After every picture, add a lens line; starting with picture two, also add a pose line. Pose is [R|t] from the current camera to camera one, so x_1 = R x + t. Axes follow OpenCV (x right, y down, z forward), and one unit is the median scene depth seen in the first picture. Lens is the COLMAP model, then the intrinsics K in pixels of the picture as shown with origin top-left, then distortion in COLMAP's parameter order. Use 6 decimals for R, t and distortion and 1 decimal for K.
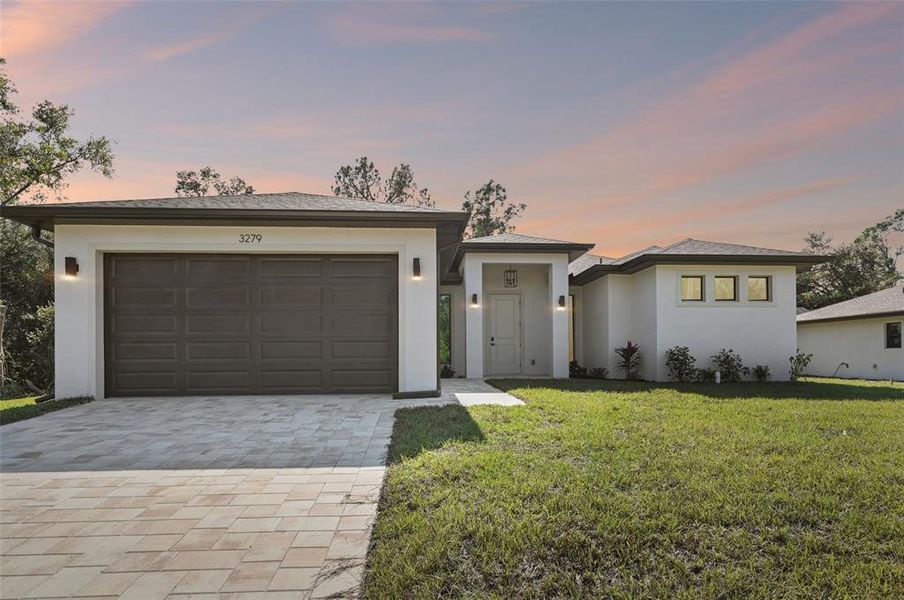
lens RADIAL K [[483.6, 0, 413.4], [0, 483.6, 340.4], [0, 0, 1]] dist [0.003813, -0.002053]
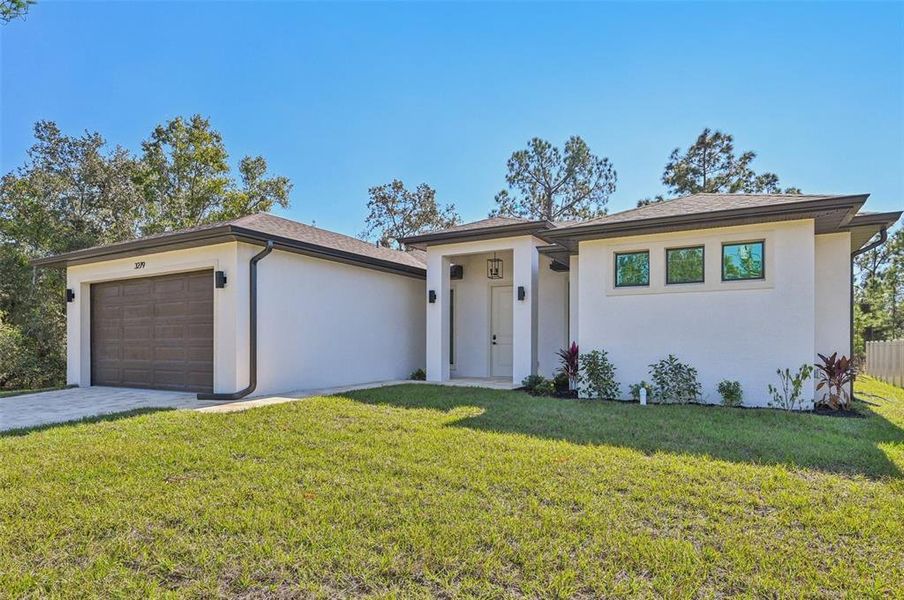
lens RADIAL K [[483.6, 0, 426.4], [0, 483.6, 342.9], [0, 0, 1]] dist [0.003813, -0.002053]
pose [[0.845696, 0.001883, -0.533661, 0.631863], [0.014146, 0.999563, 0.025945, -0.019964], [0.533477, -0.029490, 0.845300, 0.213467]]
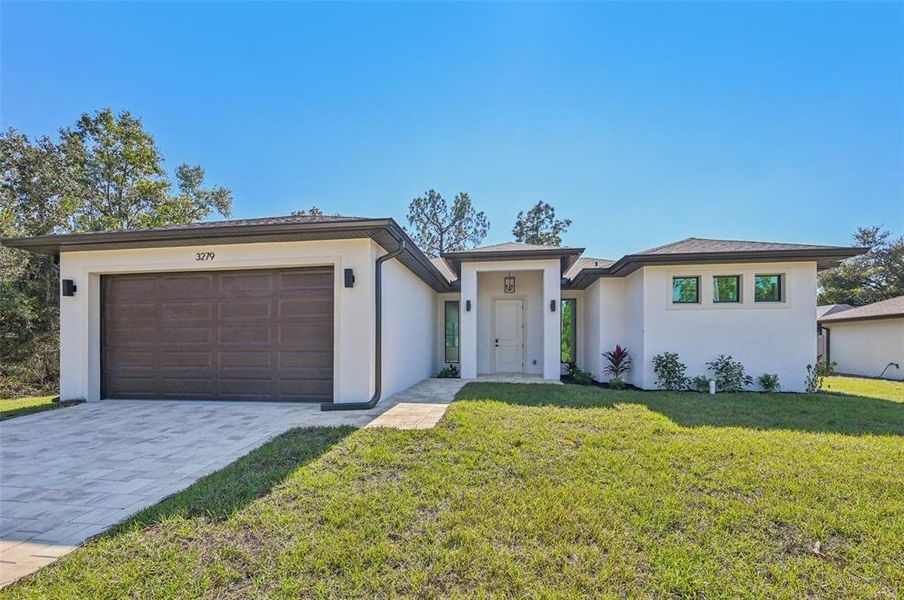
lens RADIAL K [[363.6, 0, 429.2], [0, 363.6, 341.1], [0, 0, 1]] dist [0.002161, -0.001311]
pose [[0.981404, -0.000910, -0.191950, 0.202537], [0.005053, 0.999765, 0.021093, -0.023660], [0.191886, -0.021671, 0.981178, 0.192851]]
